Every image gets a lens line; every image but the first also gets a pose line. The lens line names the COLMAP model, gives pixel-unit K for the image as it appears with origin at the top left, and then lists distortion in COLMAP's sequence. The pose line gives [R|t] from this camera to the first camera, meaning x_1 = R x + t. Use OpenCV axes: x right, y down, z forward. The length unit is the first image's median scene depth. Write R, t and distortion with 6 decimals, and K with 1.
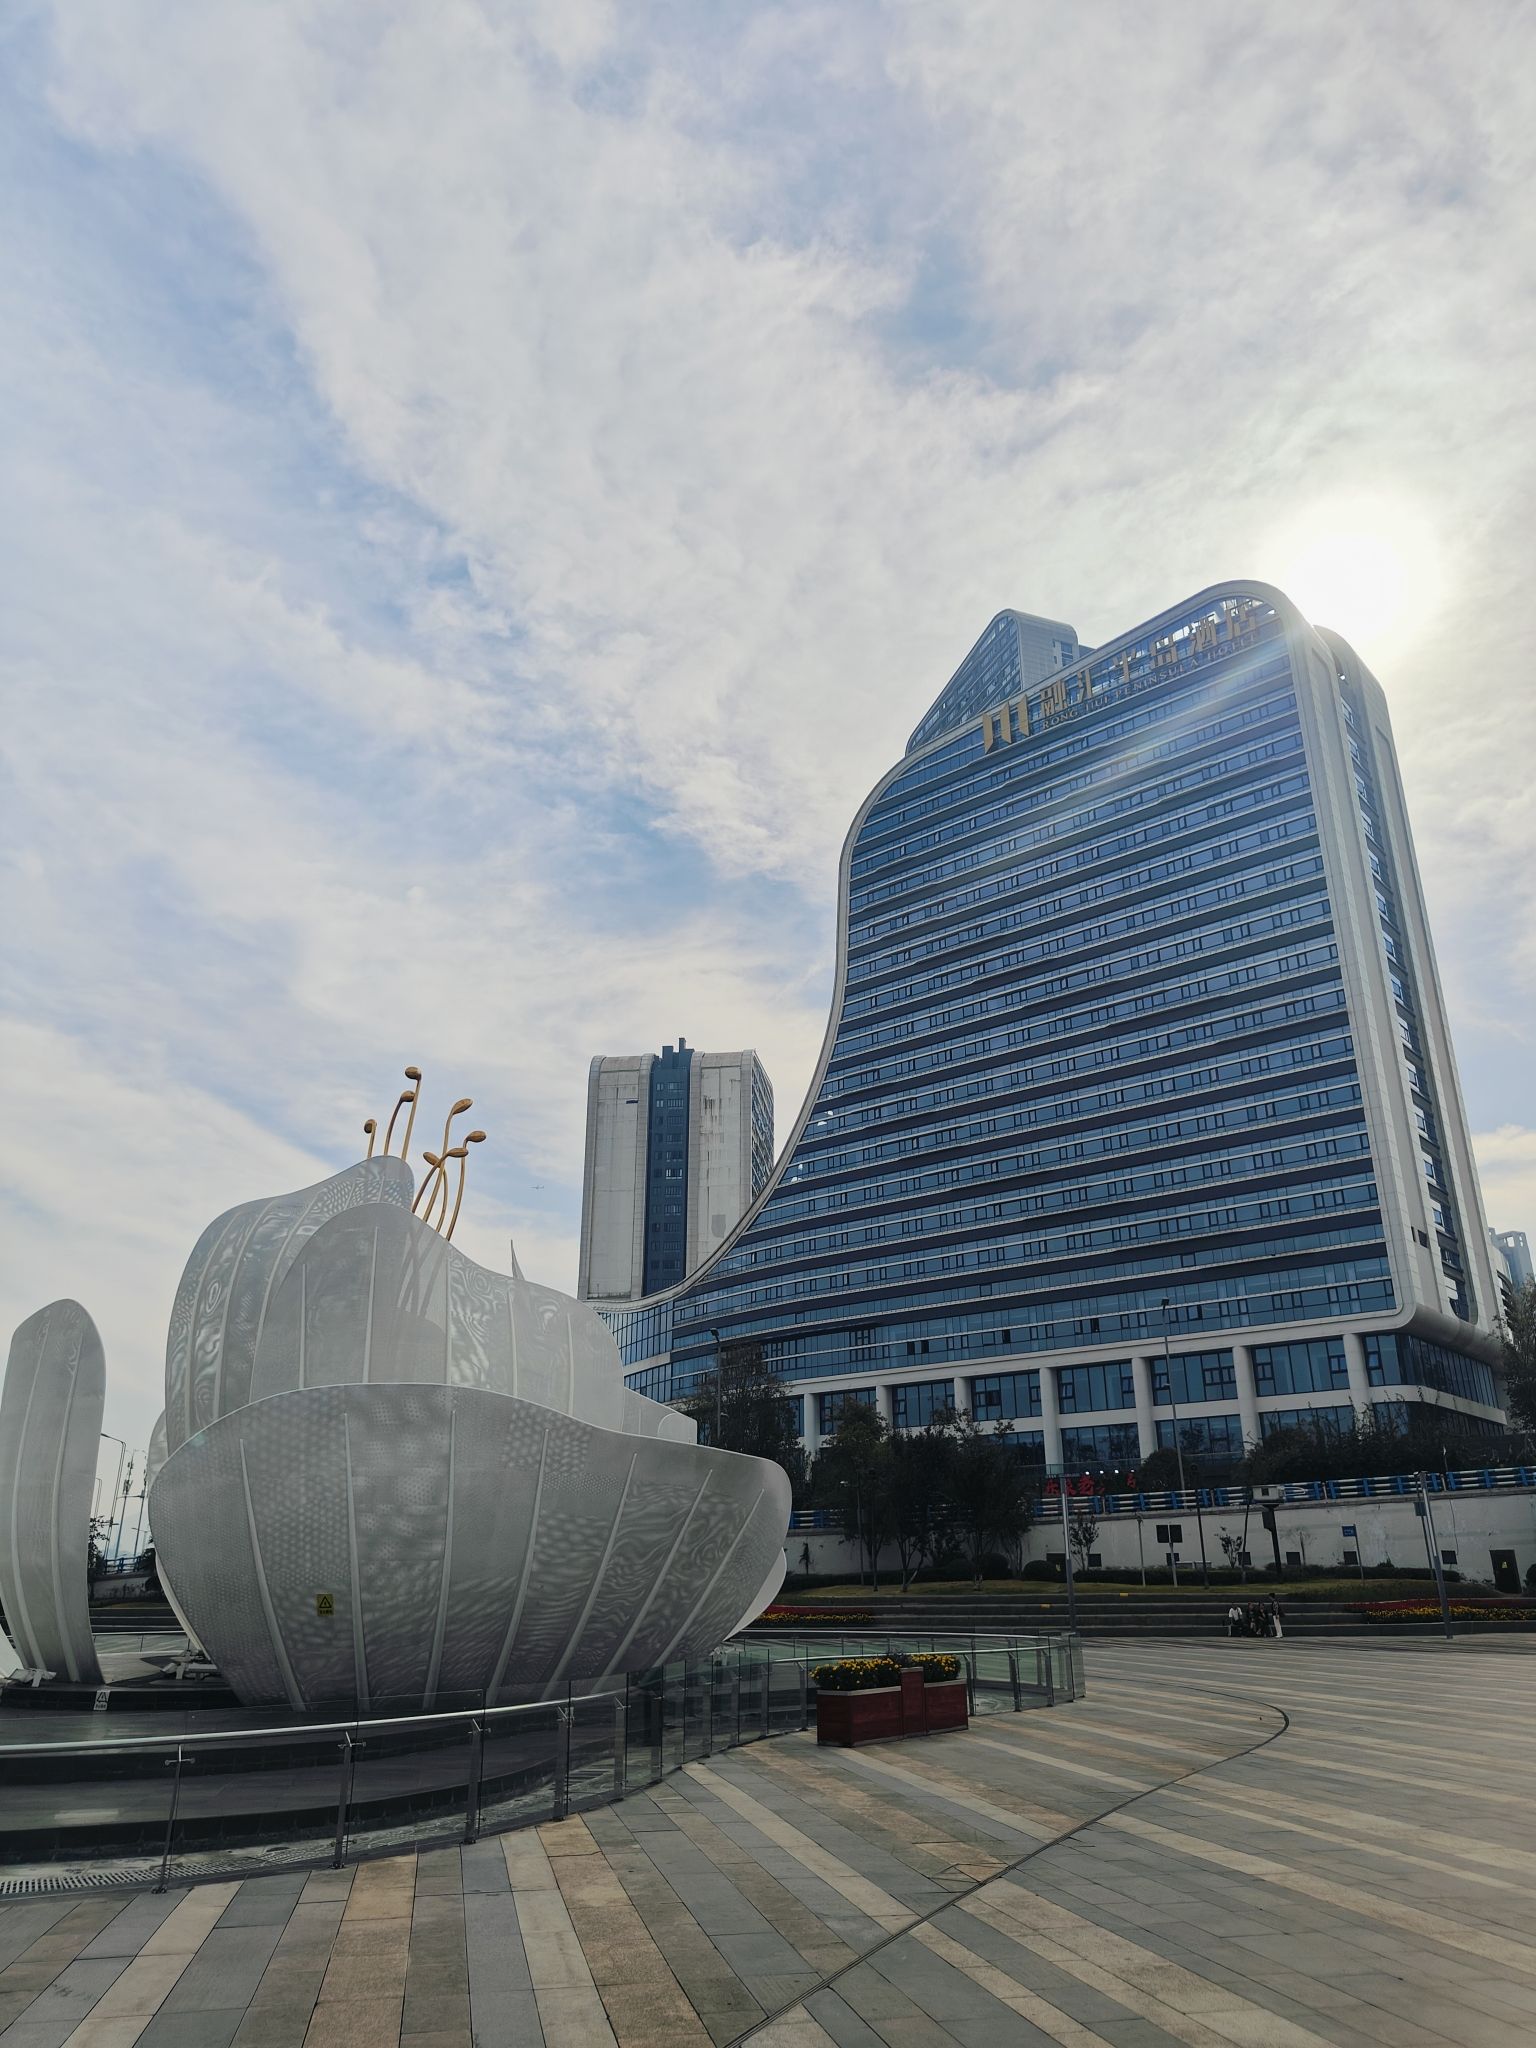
lens RADIAL K [[1423.7, 0, 778.1], [0, 1423.7, 1018.7], [0, 0, 1]] dist [0.022470, -0.006429]
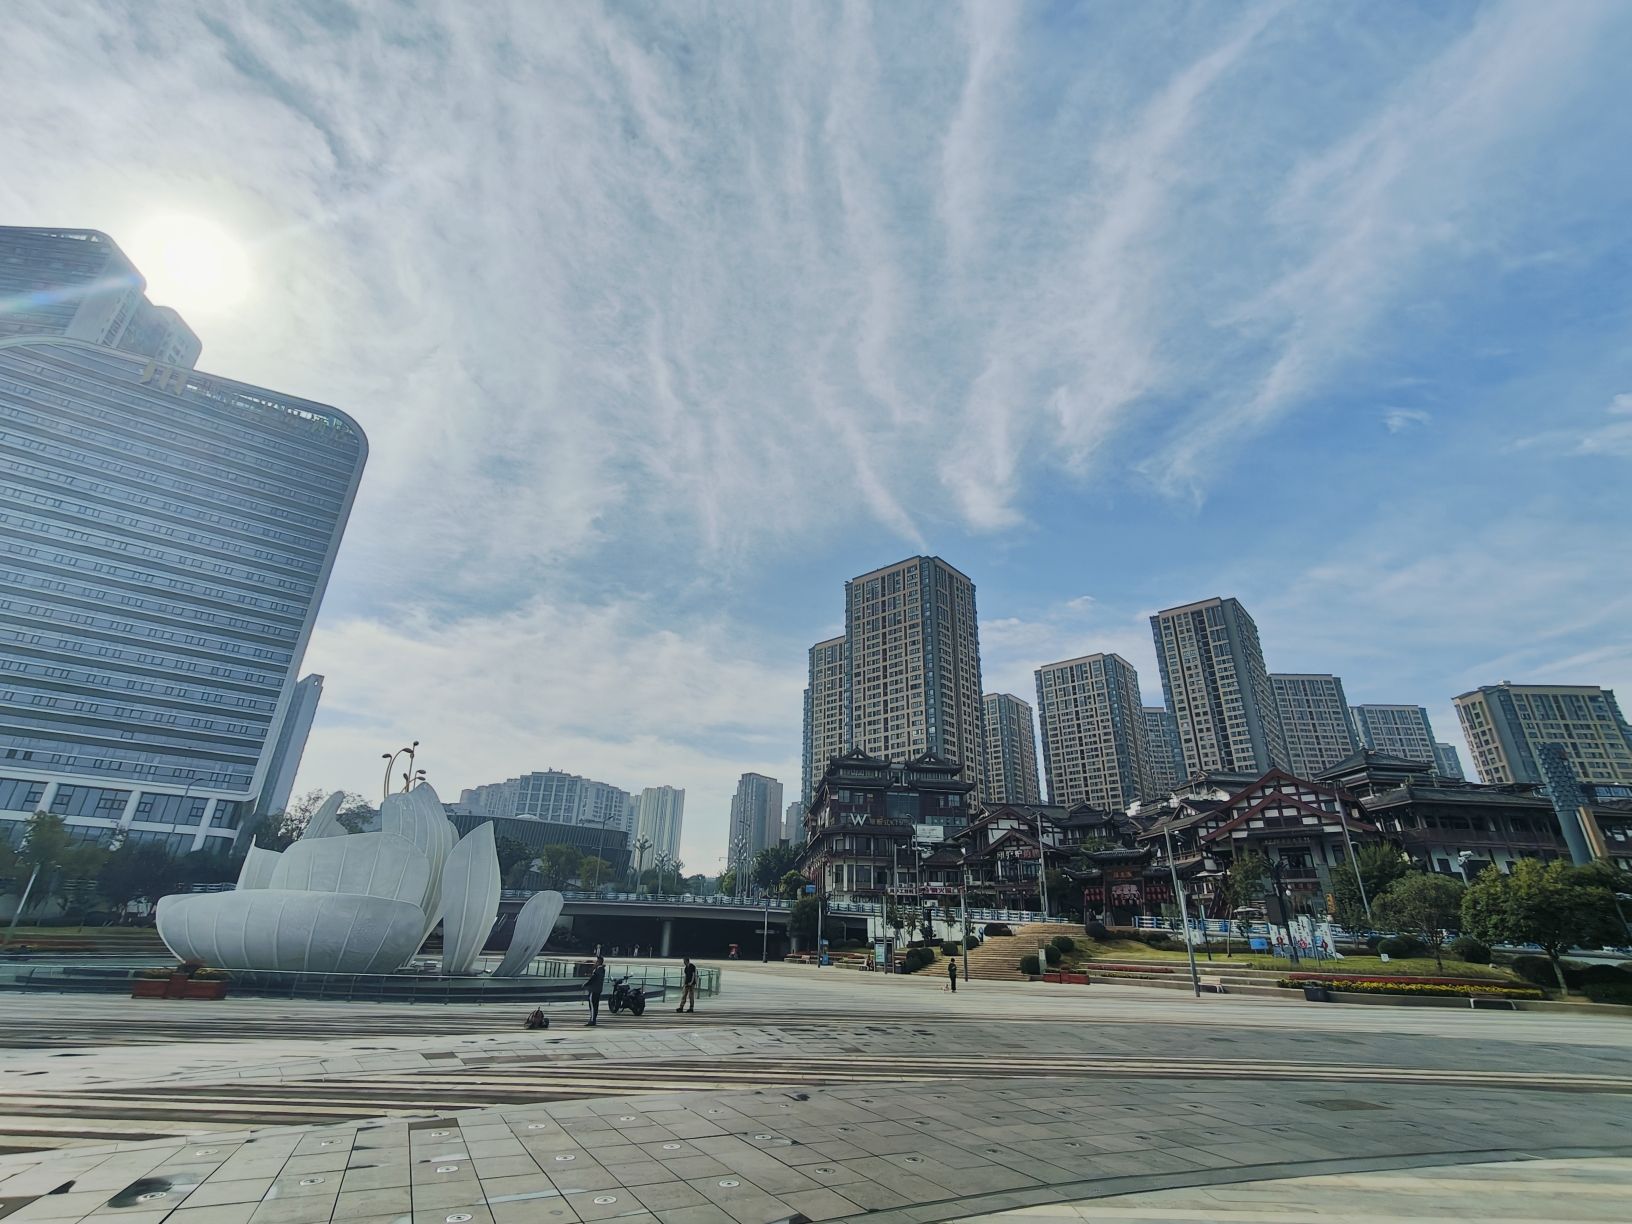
lens RADIAL K [[760.6, 0, 815.1], [0, 760.6, 605.8], [0, 0, 1]] dist [0.002907, -0.000431]
pose [[0.256443, 0.413789, 0.873507, -0.321467], [-0.385895, 0.872409, -0.299979, -0.009497], [-0.886184, -0.260154, 0.383403, -0.039783]]
